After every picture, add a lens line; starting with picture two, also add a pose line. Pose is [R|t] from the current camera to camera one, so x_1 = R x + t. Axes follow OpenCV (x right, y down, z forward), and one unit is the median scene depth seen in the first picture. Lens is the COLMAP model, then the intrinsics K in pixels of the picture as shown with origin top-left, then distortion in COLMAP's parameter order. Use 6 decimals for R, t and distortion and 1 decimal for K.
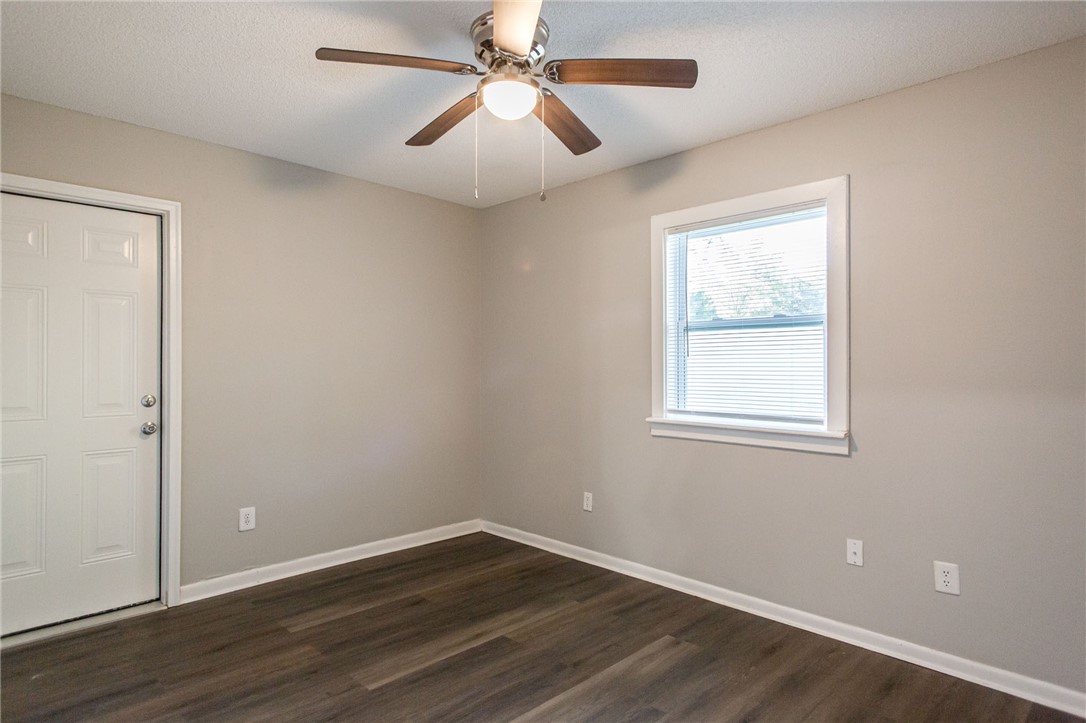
lens RADIAL K [[620.9, 0, 521.5], [0, 620.9, 355.6], [0, 0, 1]] dist [0.018821, -0.001859]
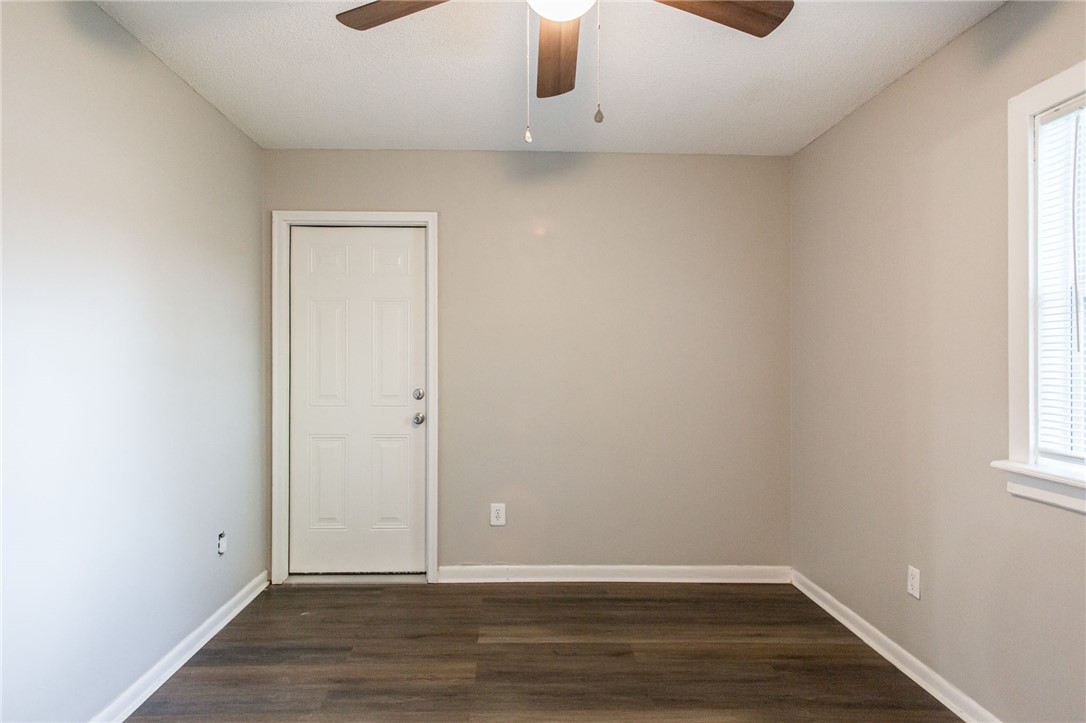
lens RADIAL K [[620.9, 0, 521.5], [0, 620.9, 355.6], [0, 0, 1]] dist [0.018821, -0.001859]
pose [[0.728671, -0.000996, -0.684863, 0.289325], [0.007967, 0.999944, 0.007022, -0.002907], [0.684817, -0.010573, 0.728638, 0.304385]]
